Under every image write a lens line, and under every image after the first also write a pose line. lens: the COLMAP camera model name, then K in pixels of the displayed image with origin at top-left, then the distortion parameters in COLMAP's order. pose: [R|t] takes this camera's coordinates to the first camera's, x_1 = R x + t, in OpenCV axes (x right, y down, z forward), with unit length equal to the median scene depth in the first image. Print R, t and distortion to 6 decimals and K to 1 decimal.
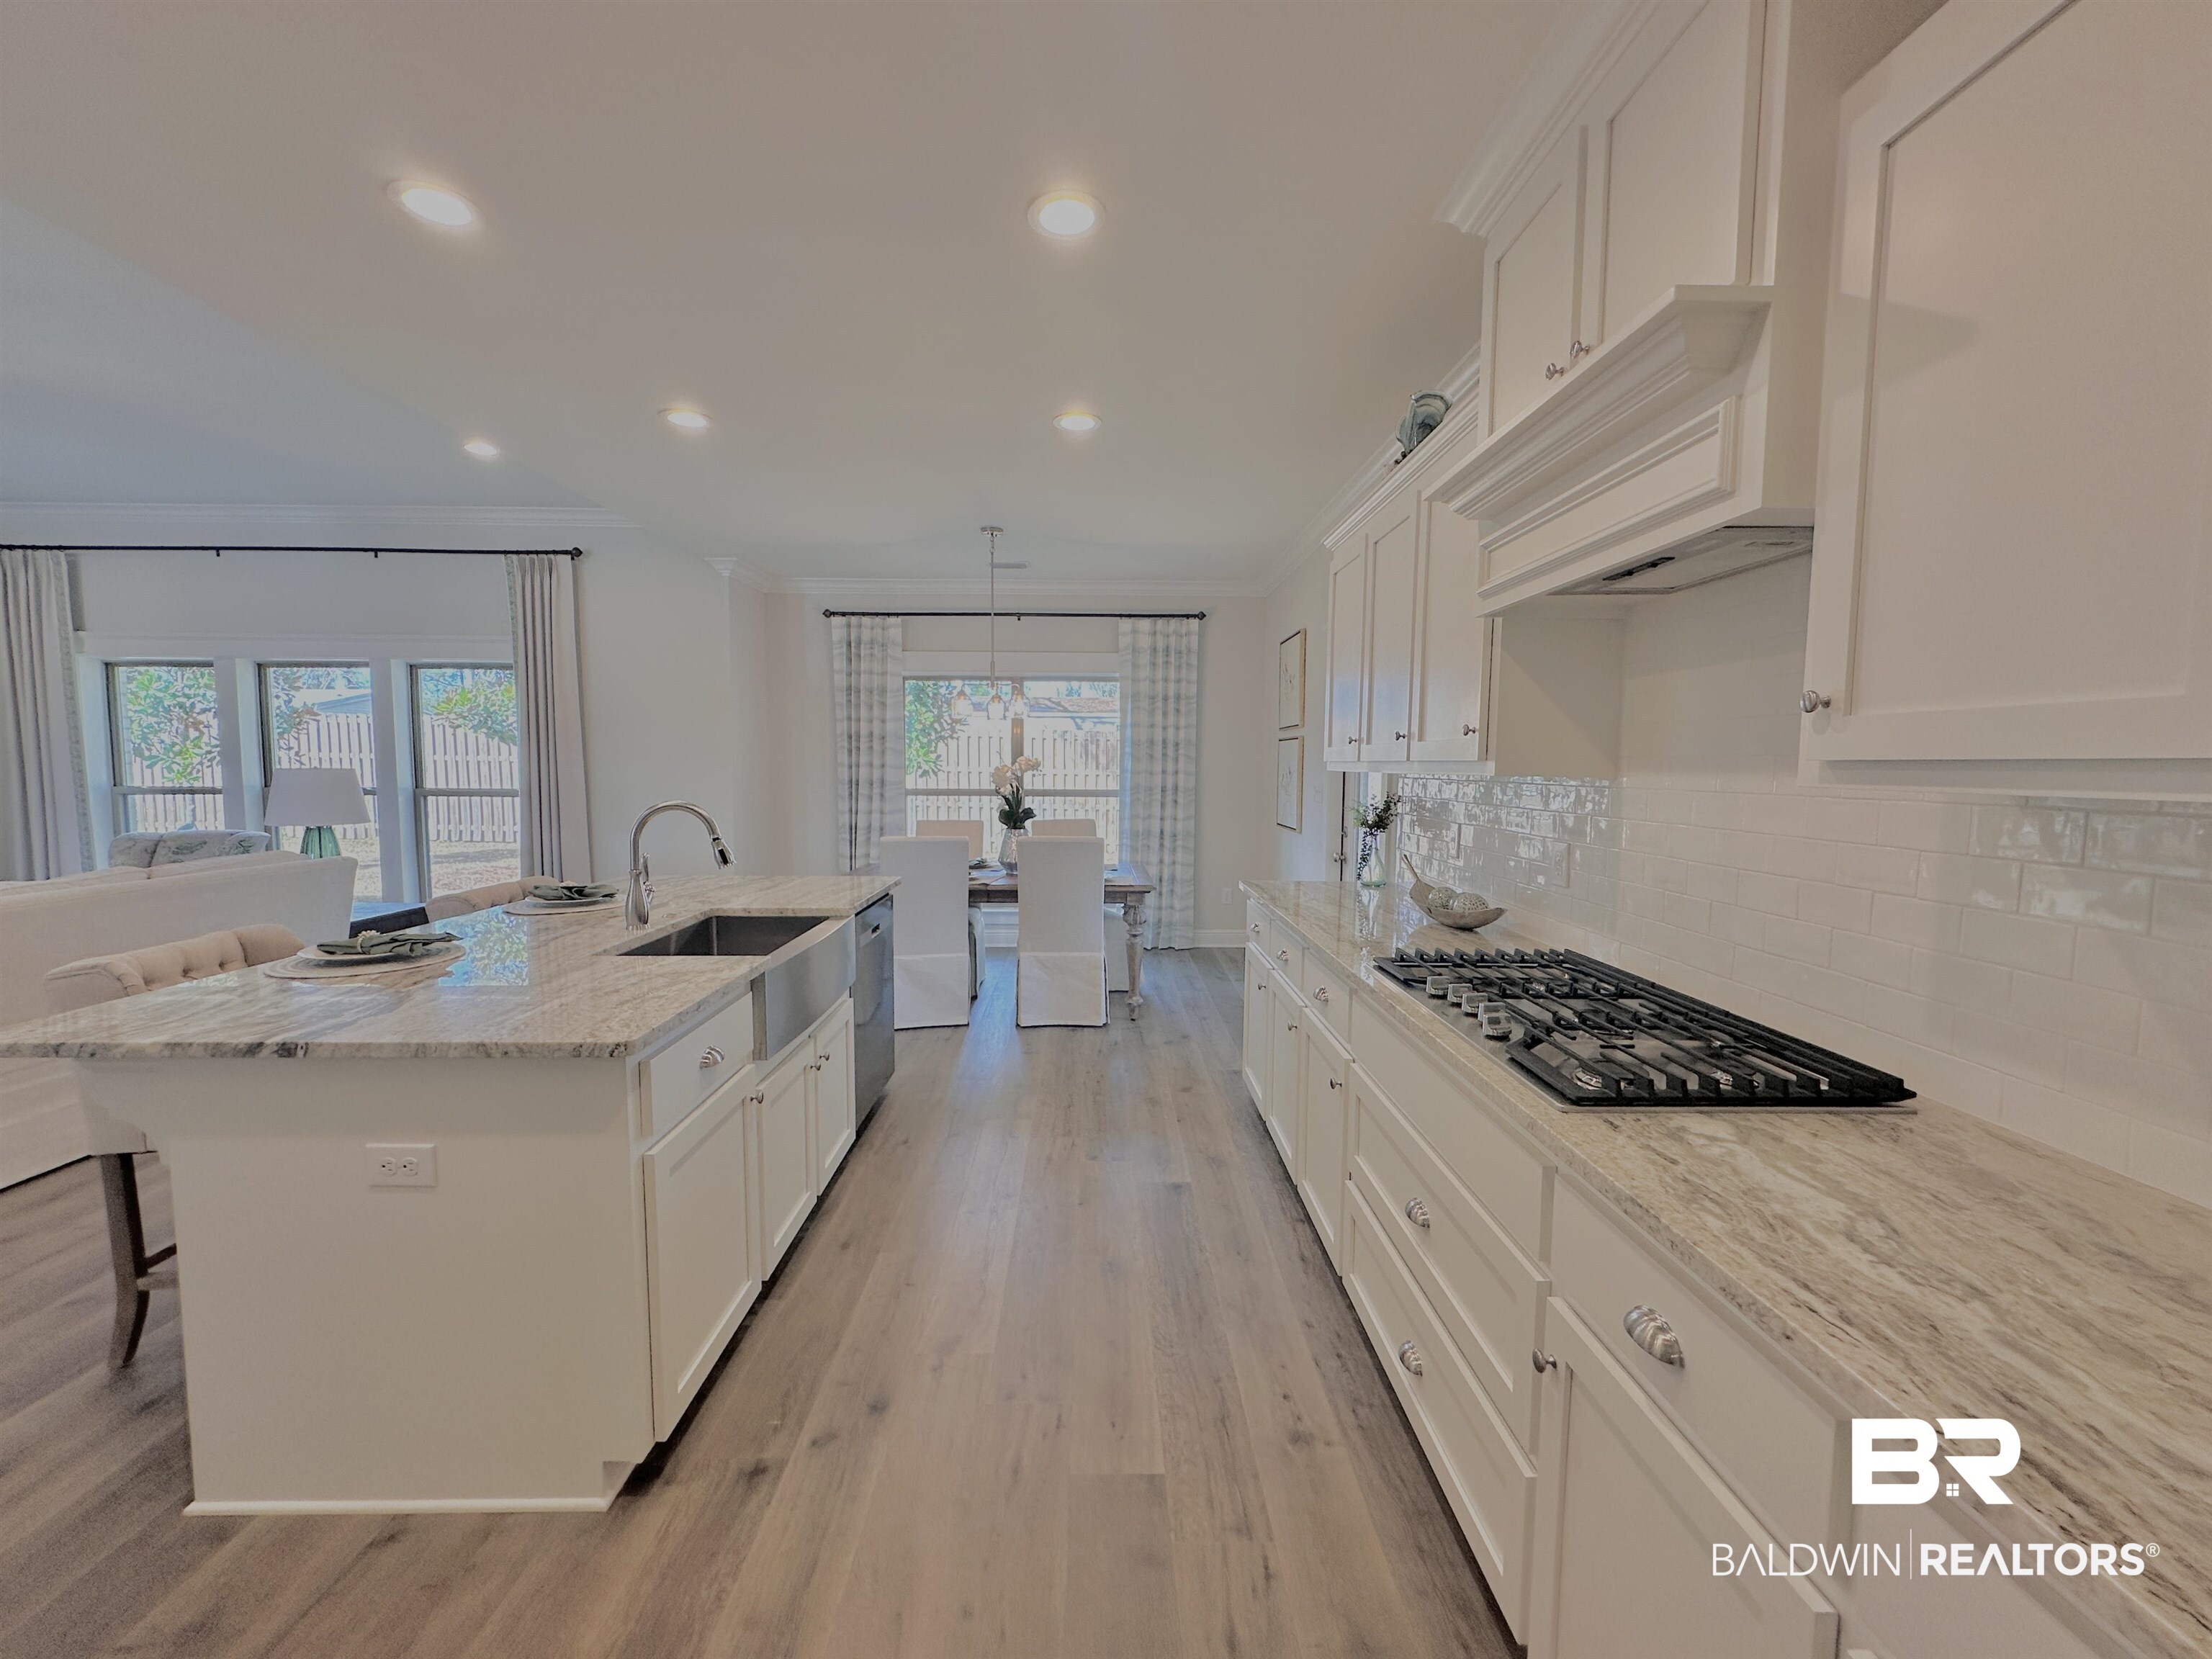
lens RADIAL K [[879.2, 0, 1103.7], [0, 879.2, 824.6], [0, 0, 1]] dist [0.000020, 0.000050]
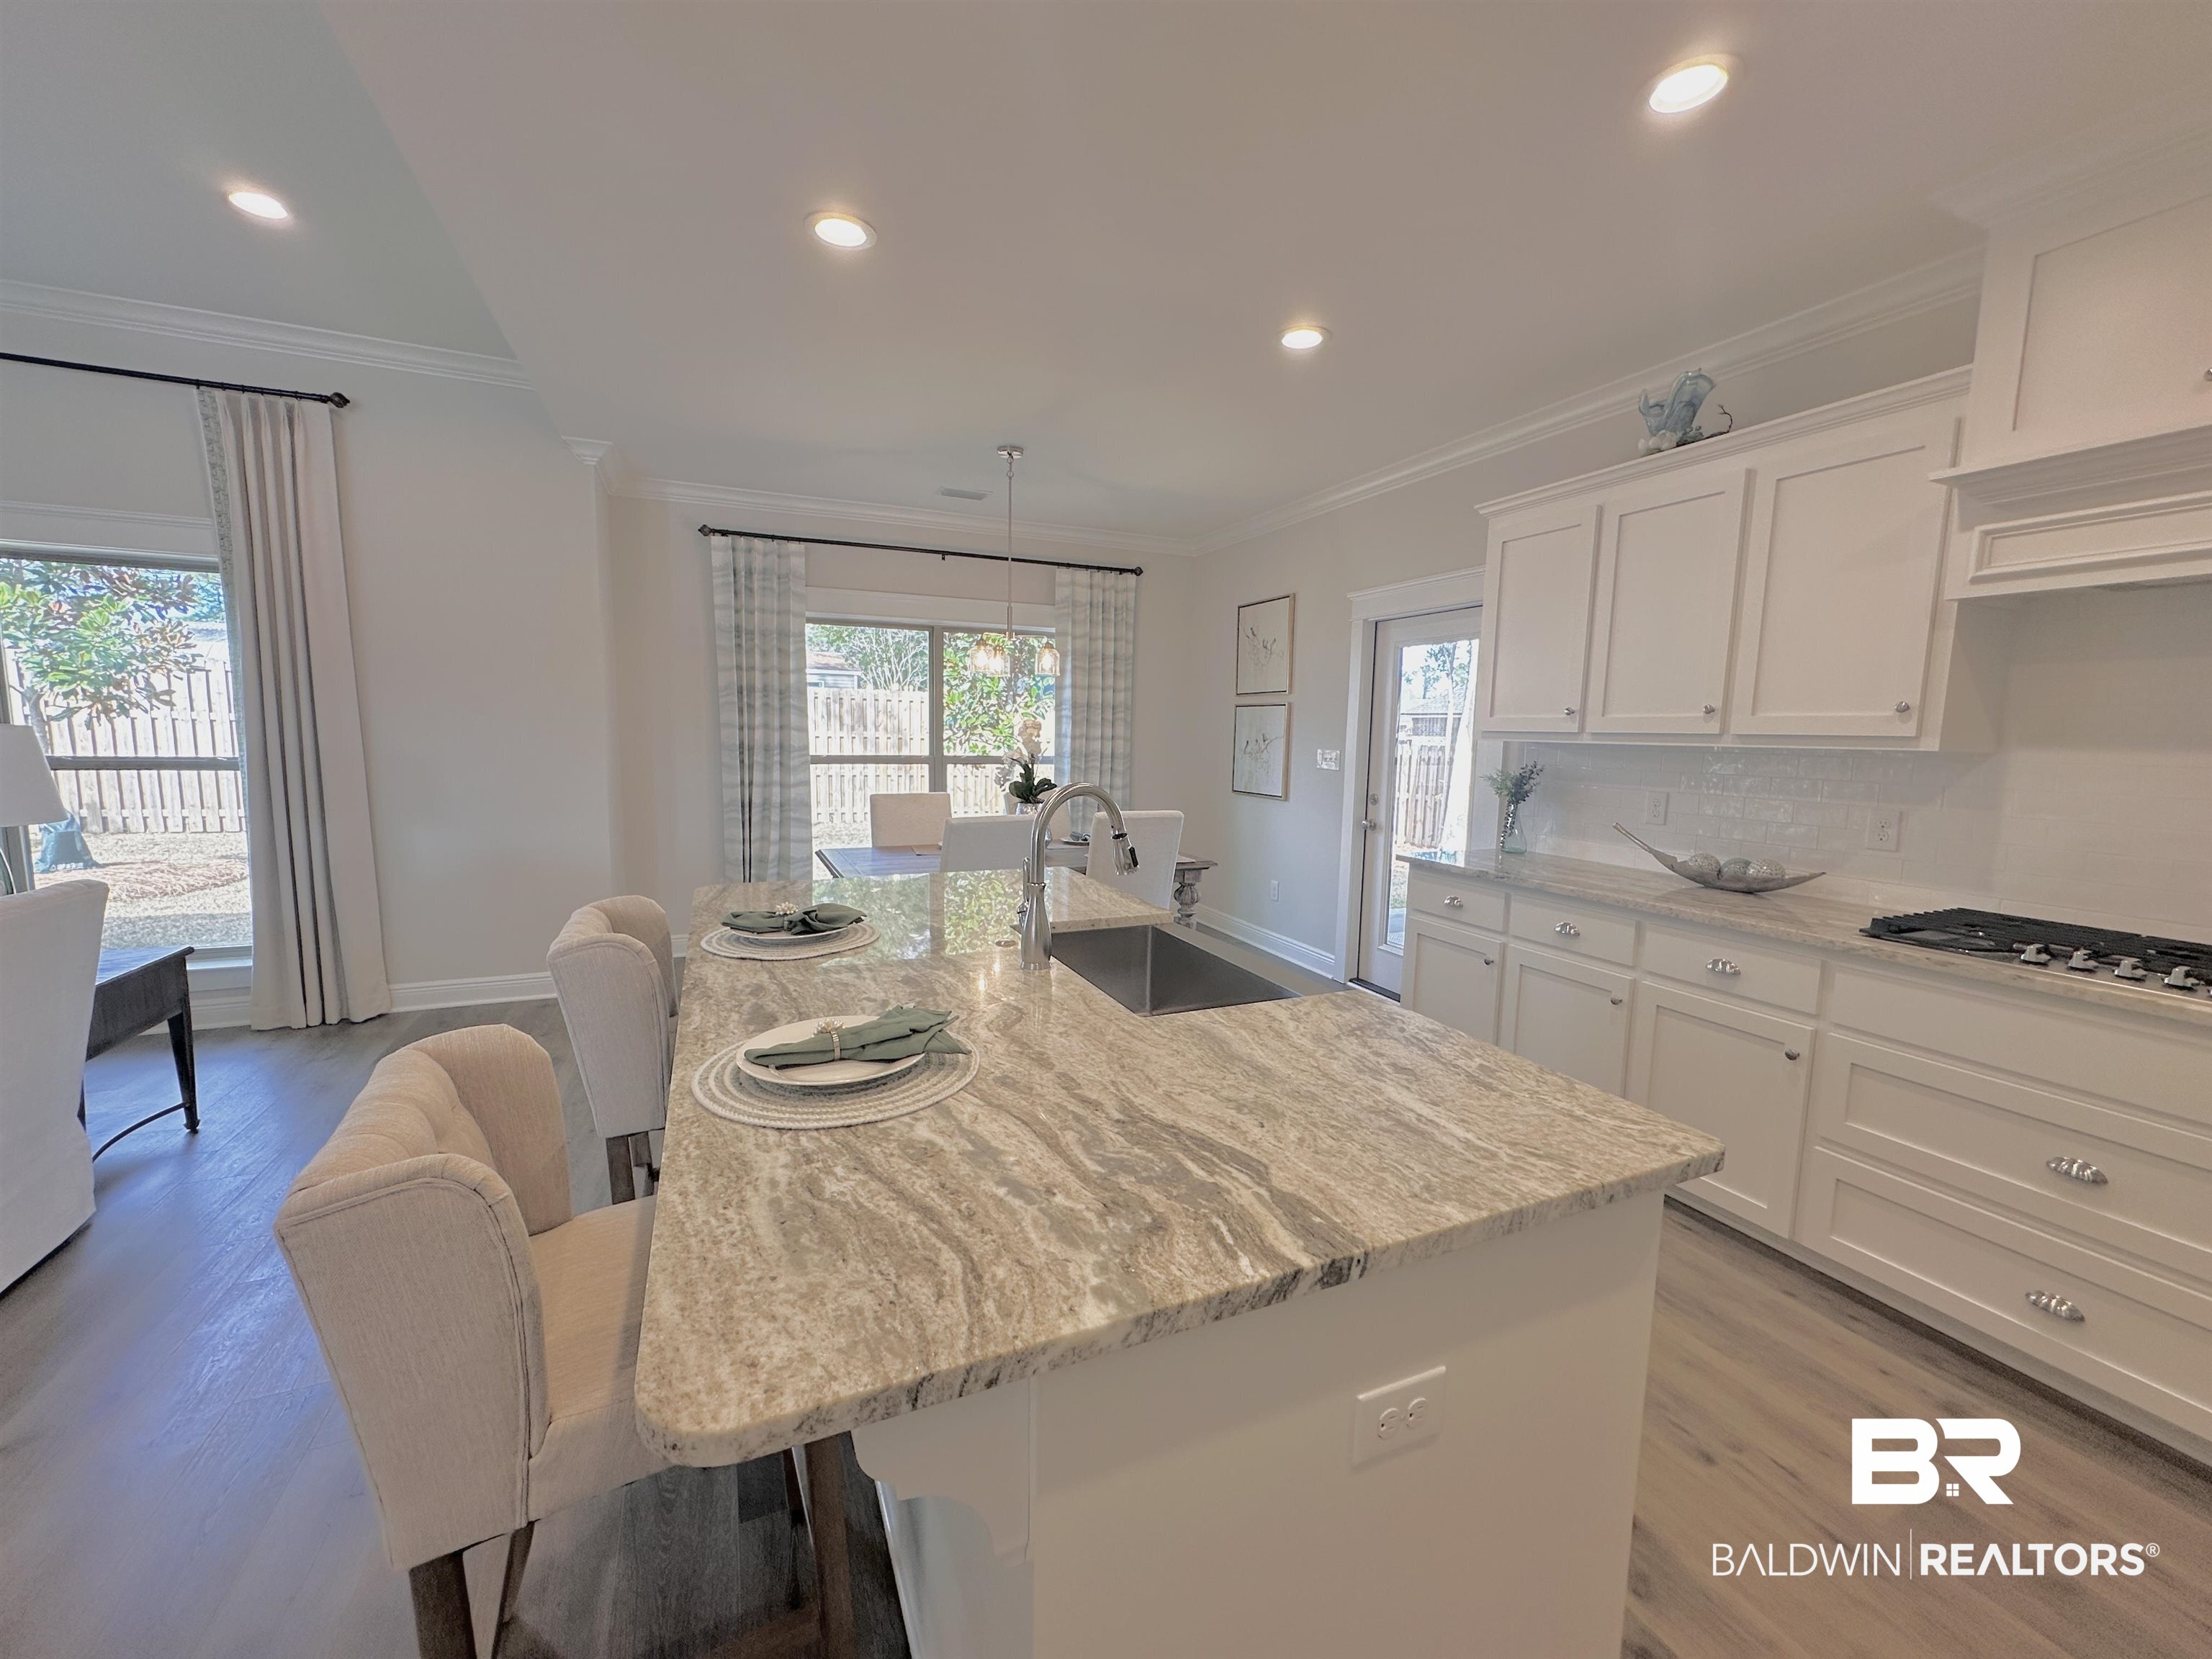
lens RADIAL K [[879.2, 0, 1103.2], [0, 879.2, 828.6], [0, 0, 1]] dist [0.000020, 0.000050]
pose [[0.921630, -0.033843, 0.386592, -0.305736], [0.015287, 0.998583, 0.050972, -0.010845], [-0.387769, -0.041067, 0.920841, 0.138565]]
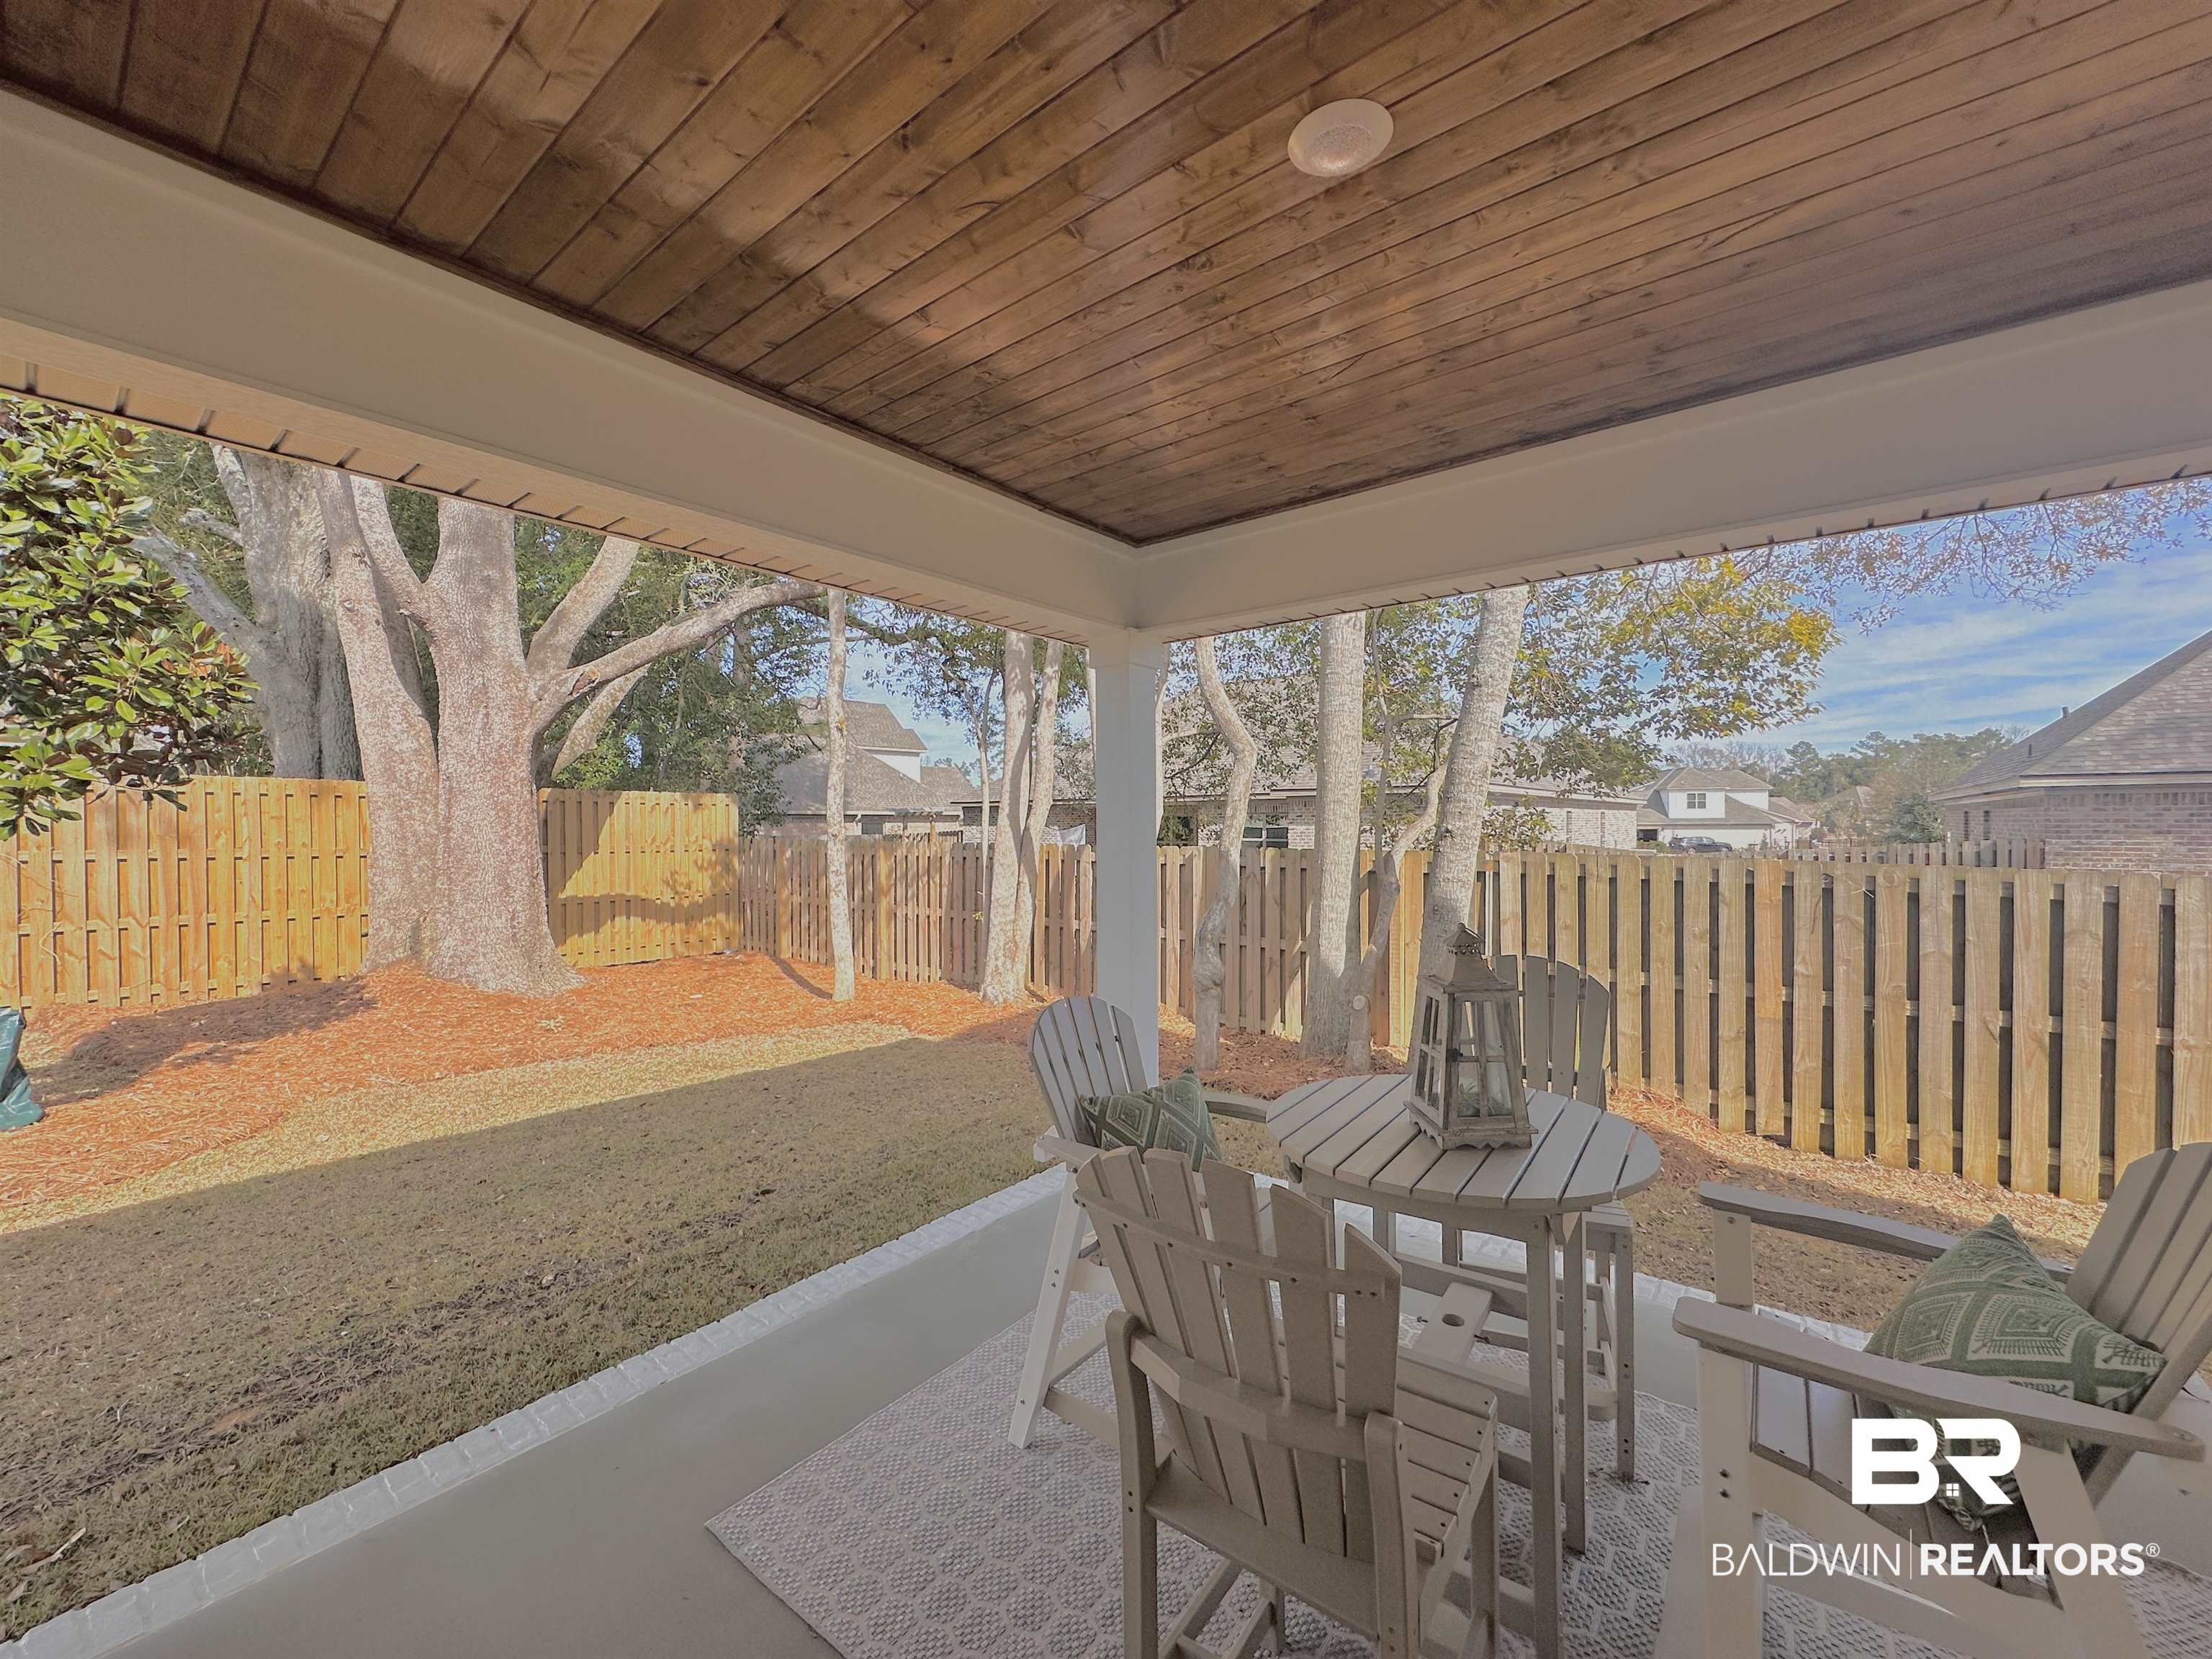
lens RADIAL K [[879.2, 0, 1103.5], [0, 879.2, 831.0], [0, 0, 1]] dist [0.000020, 0.000050]
pose [[0.633679, -0.018017, 0.773386, 0.253326], [0.064410, 0.997486, -0.029537, -0.054609], [-0.770910, 0.068530, 0.633247, 0.667647]]
